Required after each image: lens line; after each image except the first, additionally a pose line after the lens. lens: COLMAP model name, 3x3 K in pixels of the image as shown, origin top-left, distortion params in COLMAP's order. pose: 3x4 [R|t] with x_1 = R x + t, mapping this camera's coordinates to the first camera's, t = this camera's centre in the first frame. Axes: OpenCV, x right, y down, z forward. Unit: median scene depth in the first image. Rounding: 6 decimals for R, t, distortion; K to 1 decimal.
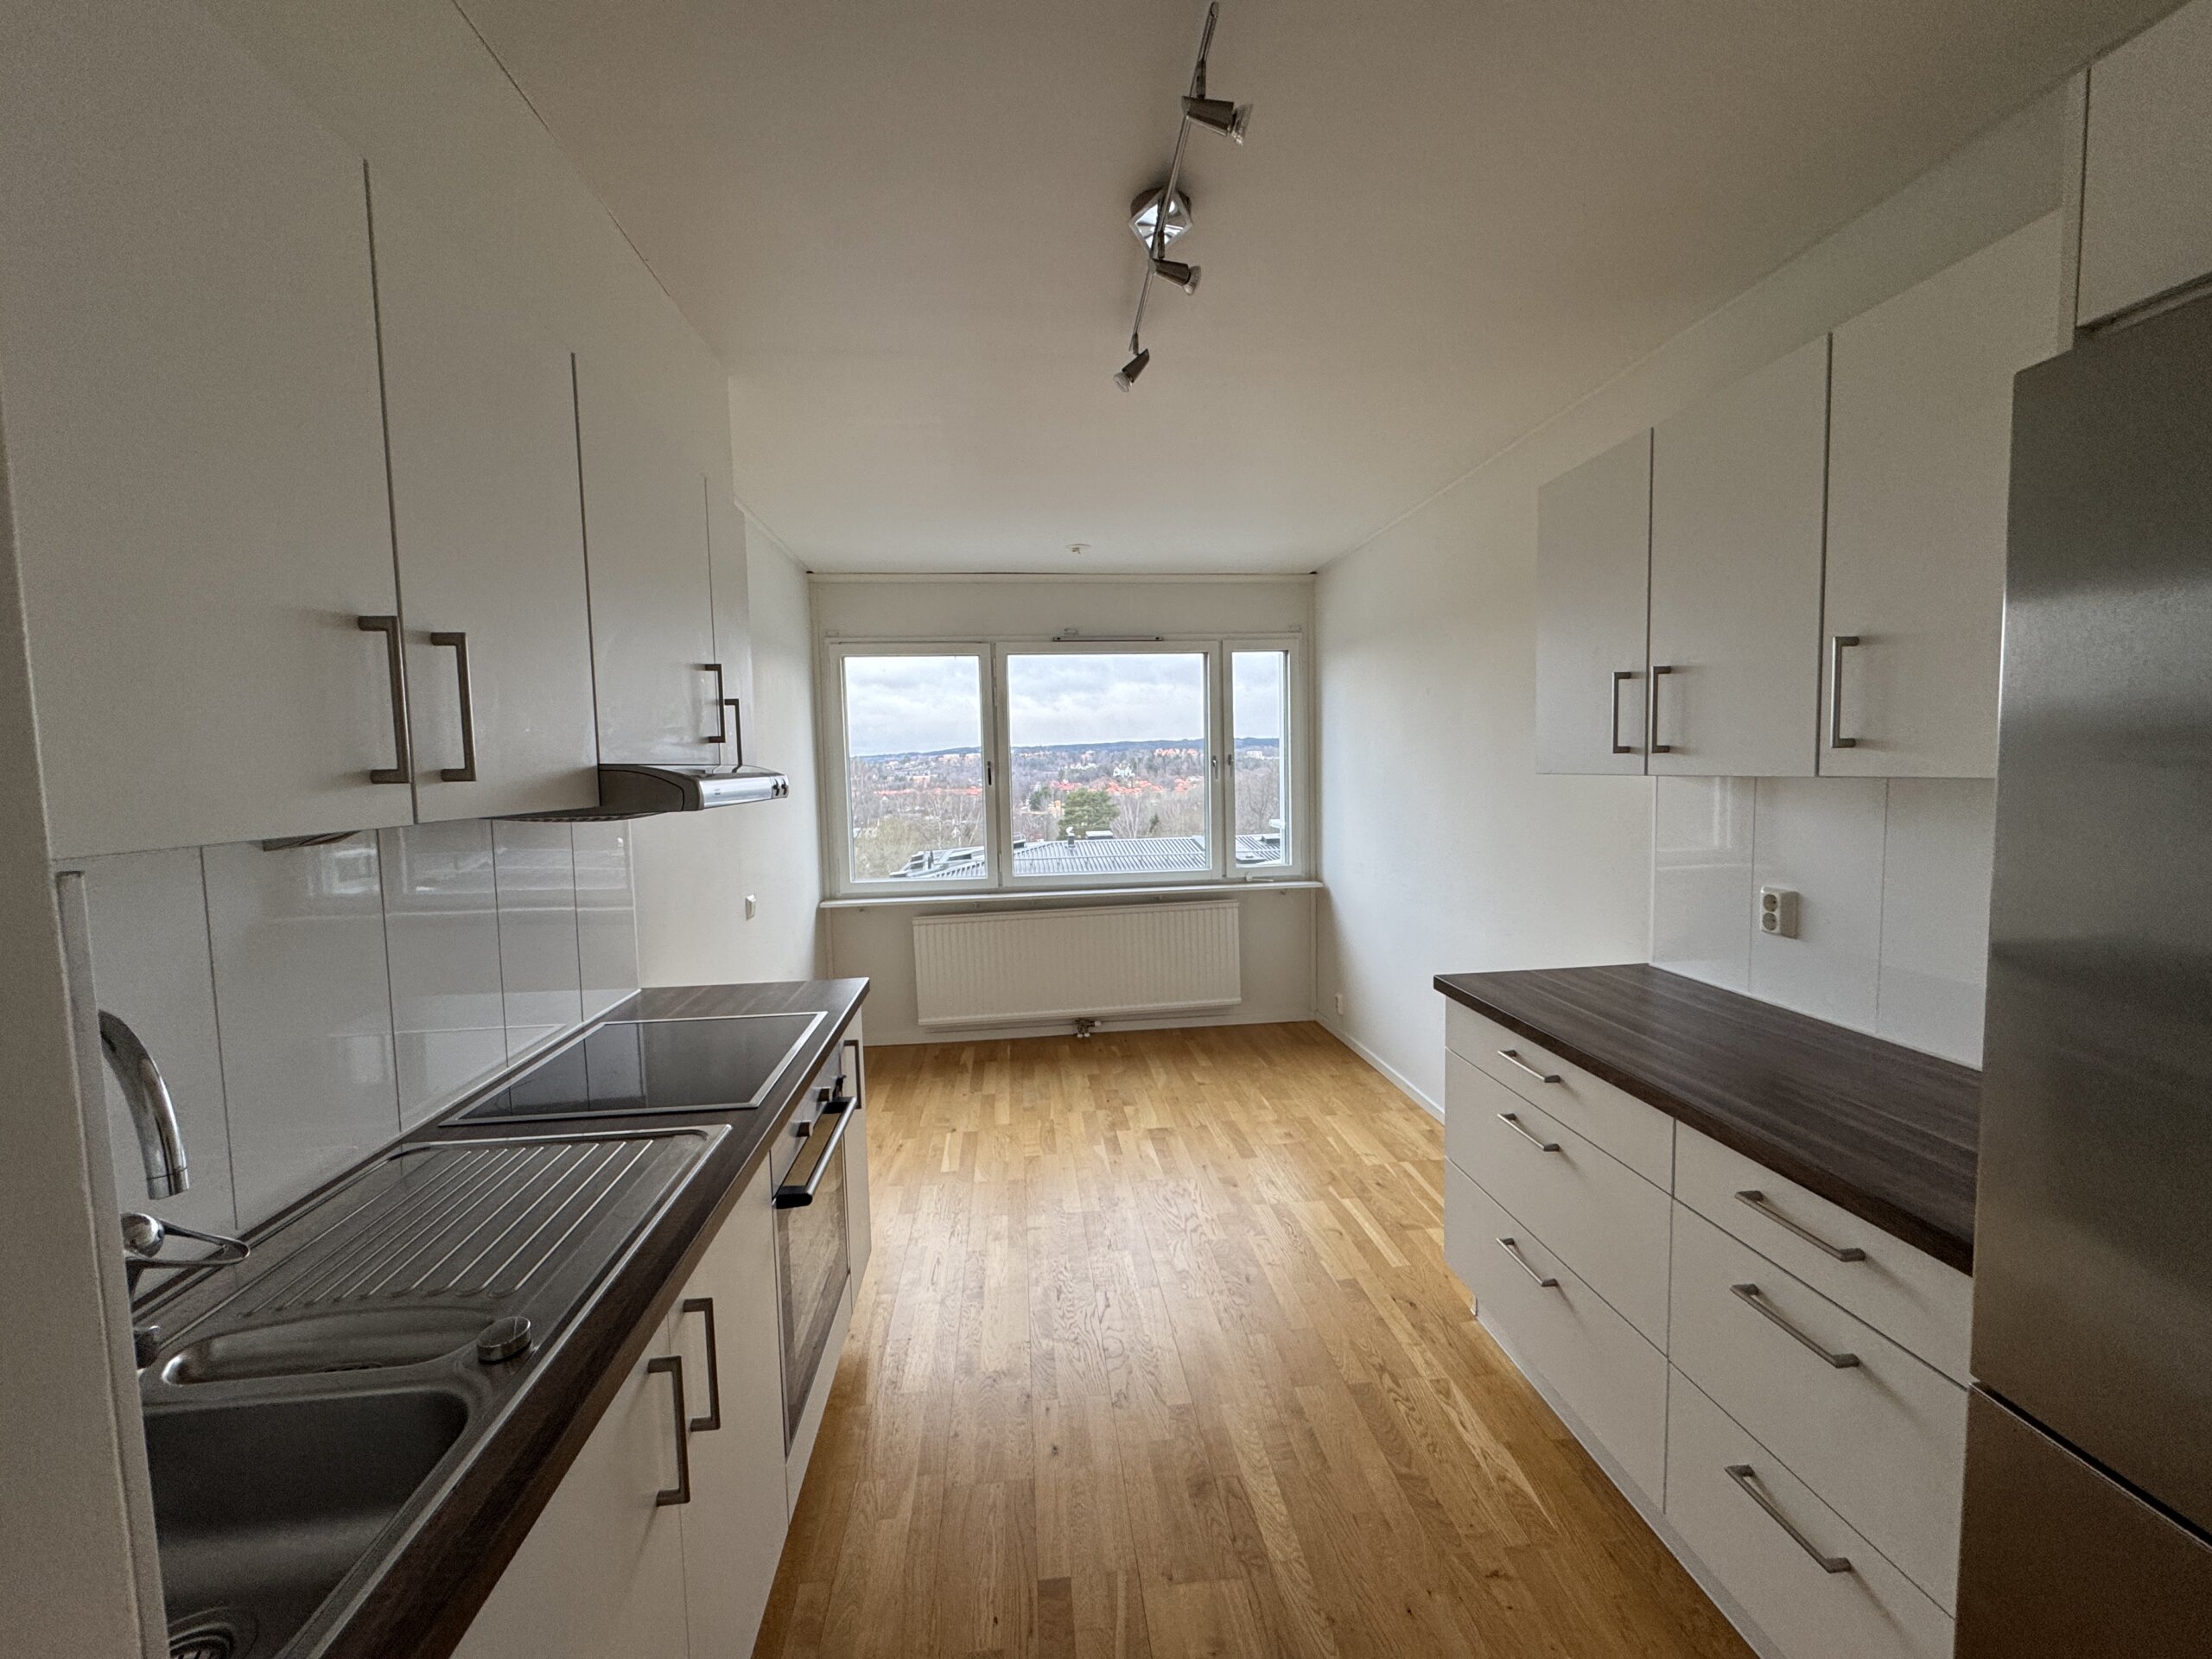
lens RADIAL K [[876.6, 0, 1109.4], [0, 876.6, 828.3], [0, 0, 1]] dist [-0.004868, 0.000139]
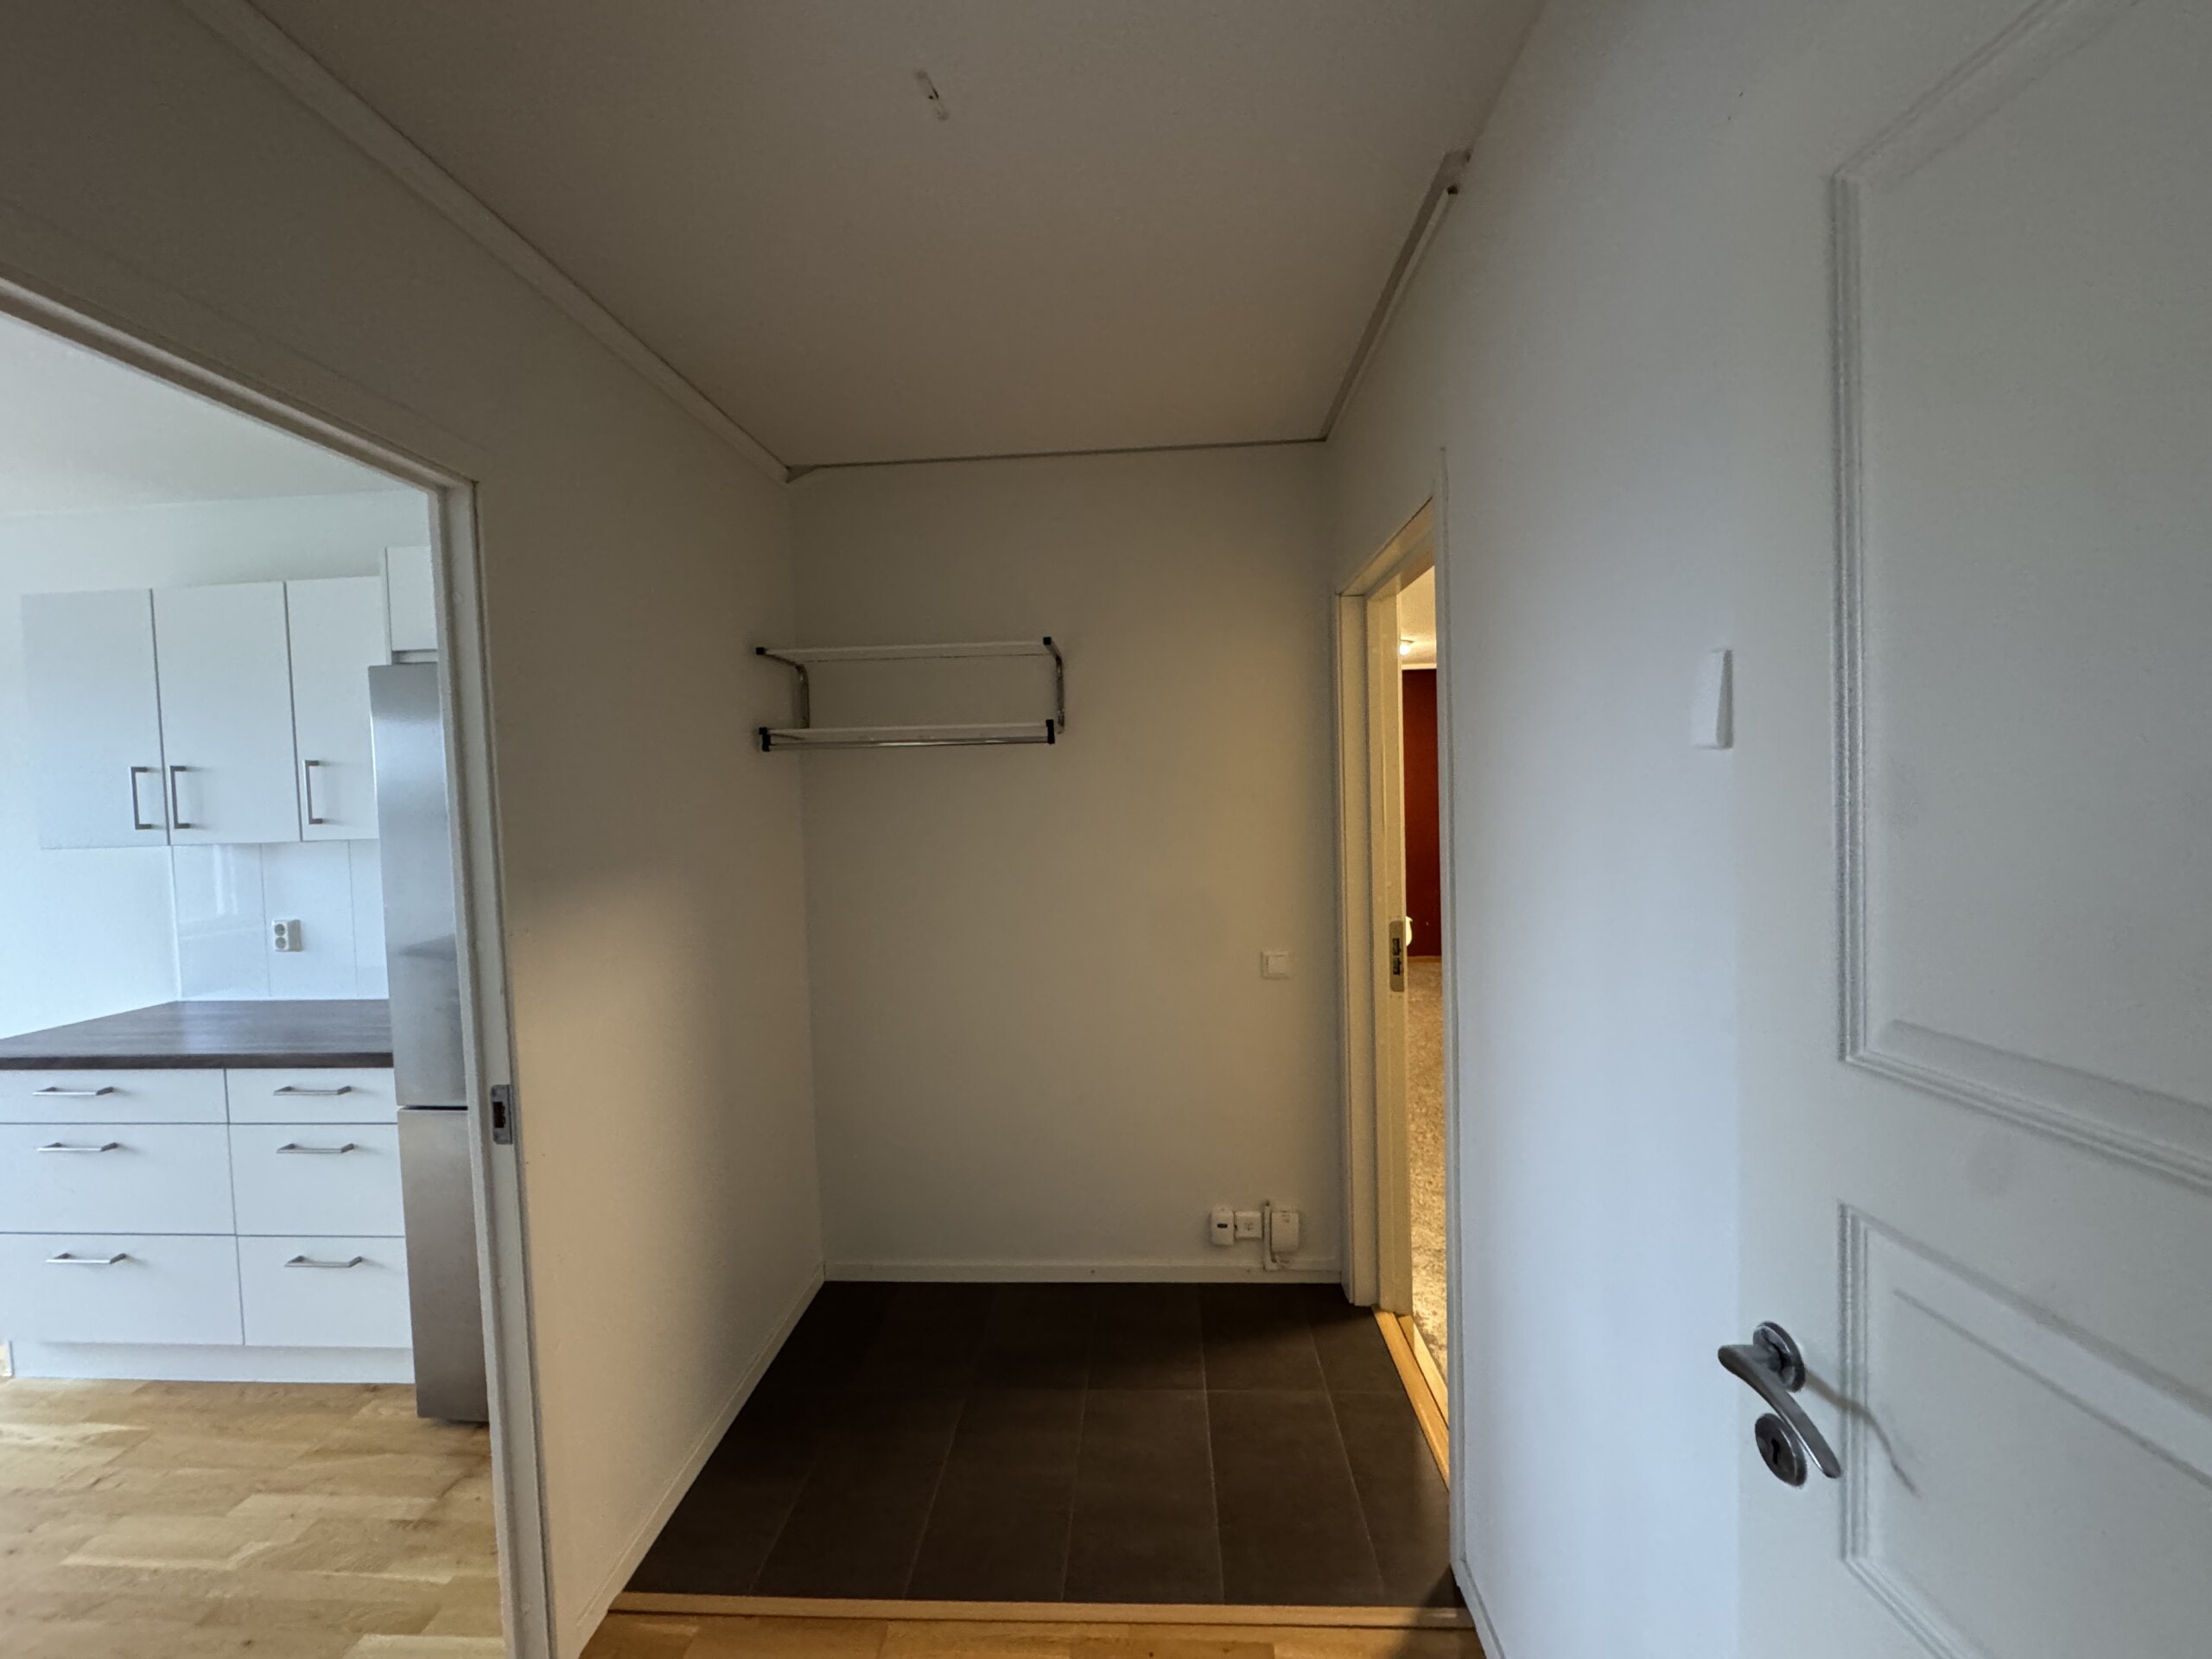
lens RADIAL K [[876.6, 0, 1097.1], [0, 876.6, 822.6], [0, 0, 1]] dist [-0.004868, 0.000139]
pose [[0.165359, -0.017793, 0.986073, -0.469335], [0.097420, 0.995242, 0.001622, 0.041169], [-0.981410, 0.095795, 0.166306, -0.621382]]
